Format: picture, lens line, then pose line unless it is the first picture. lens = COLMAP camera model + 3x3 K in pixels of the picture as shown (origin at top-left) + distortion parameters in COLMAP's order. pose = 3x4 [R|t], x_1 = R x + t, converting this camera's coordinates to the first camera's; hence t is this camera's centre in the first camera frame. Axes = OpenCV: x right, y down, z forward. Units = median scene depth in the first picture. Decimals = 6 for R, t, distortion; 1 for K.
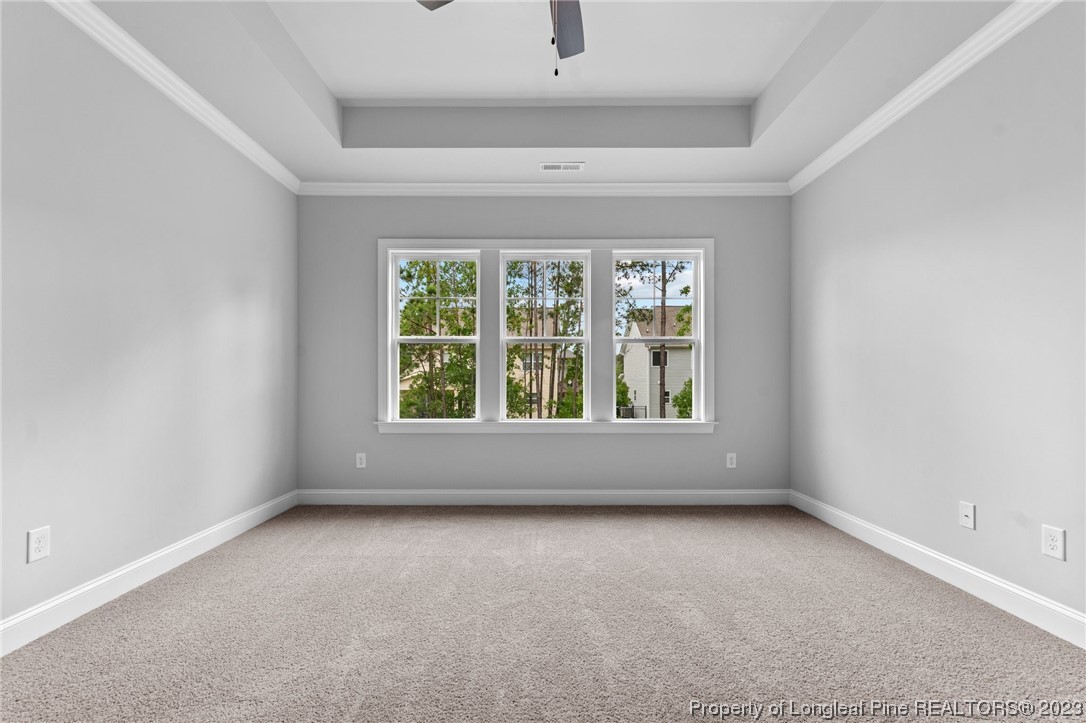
lens RADIAL K [[477.9, 0, 524.1], [0, 477.9, 377.1], [0, 0, 1]] dist [0.014175, -0.001071]
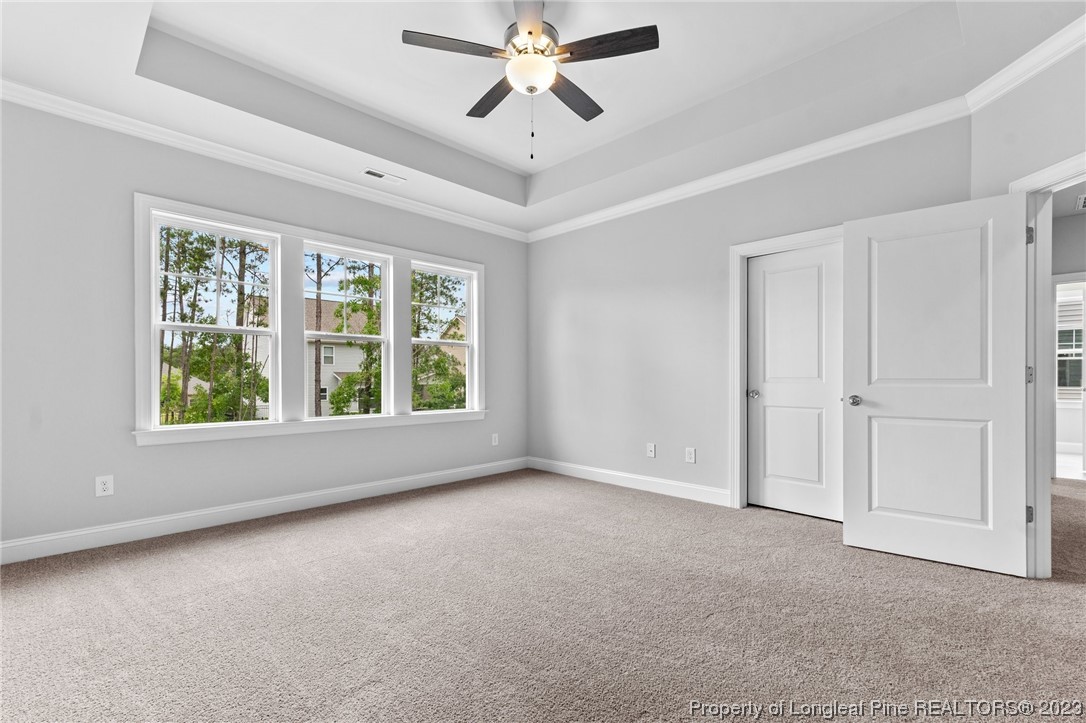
lens RADIAL K [[477.9, 0, 540.5], [0, 477.9, 369.3], [0, 0, 1]] dist [0.014175, -0.001071]
pose [[0.713272, 0.012166, 0.700782, -0.390623], [-0.005573, 0.999916, -0.011686, -0.000150], [-0.700865, 0.004430, 0.713280, -0.002466]]
